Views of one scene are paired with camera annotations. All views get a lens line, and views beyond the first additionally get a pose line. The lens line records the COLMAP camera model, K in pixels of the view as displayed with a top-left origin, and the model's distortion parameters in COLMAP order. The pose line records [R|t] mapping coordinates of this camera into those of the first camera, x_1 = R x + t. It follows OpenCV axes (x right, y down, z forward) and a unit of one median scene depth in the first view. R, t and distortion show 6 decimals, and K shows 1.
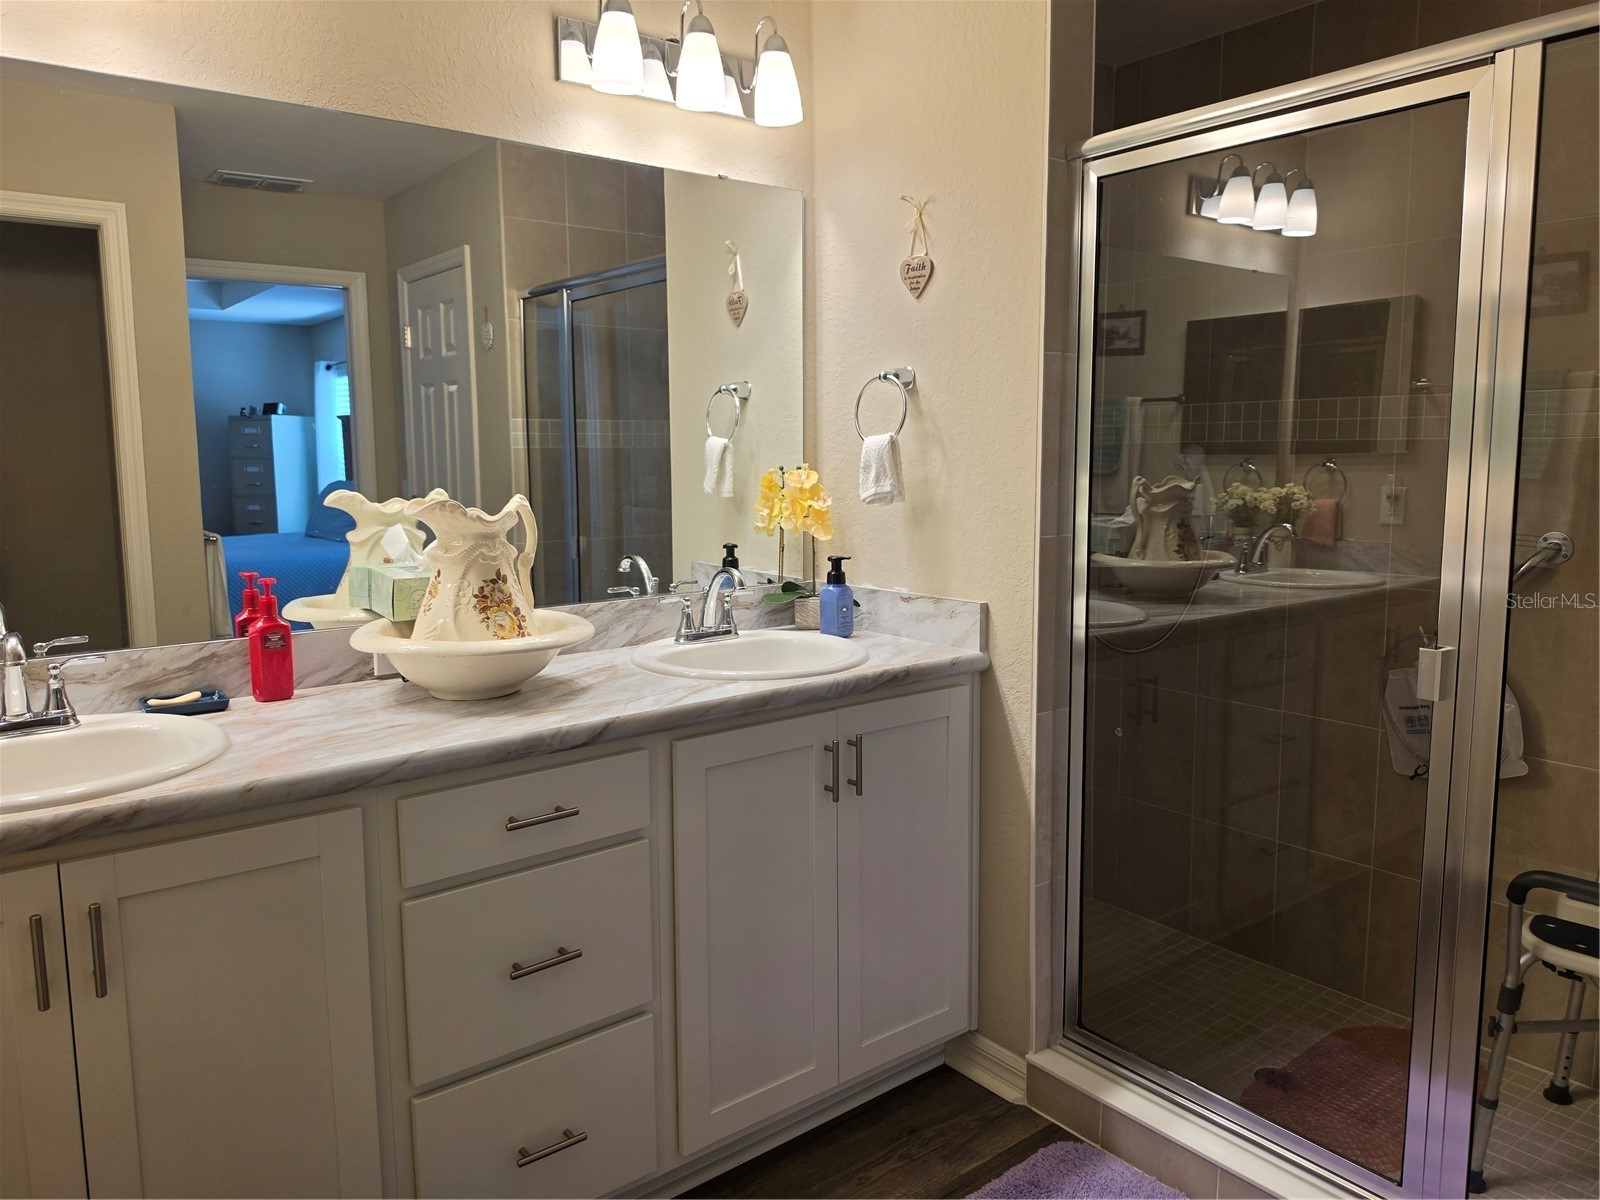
lens RADIAL K [[1137.1, 0, 798.0], [0, 1137.1, 582.8], [0, 0, 1]] dist [0.061711, 0.000241]
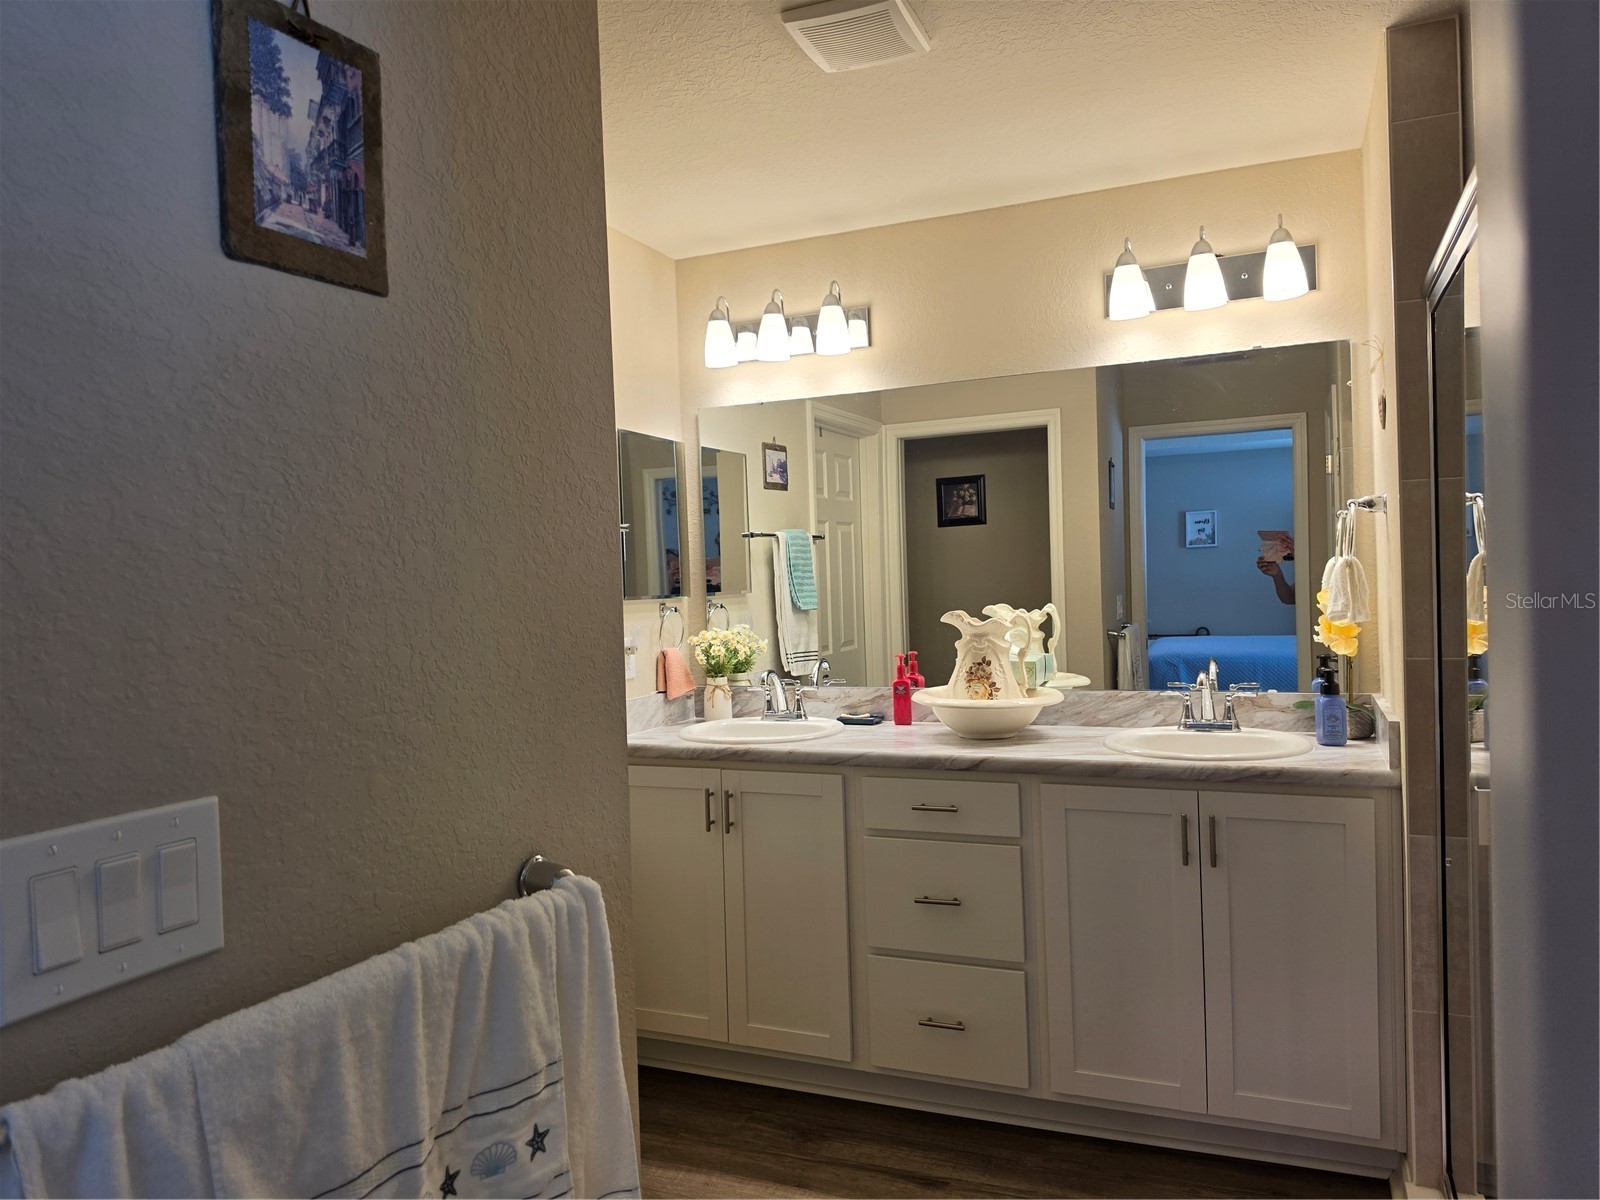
lens RADIAL K [[1171.6, 0, 800.0], [0, 1171.6, 600.0], [0, 0, 1]] dist [0.104398, -0.125441]
pose [[0.479669, 0.013871, -0.877340, 1.020119], [-0.076971, 0.996686, -0.026324, -0.026863], [0.874067, 0.080157, 0.479147, 0.006317]]
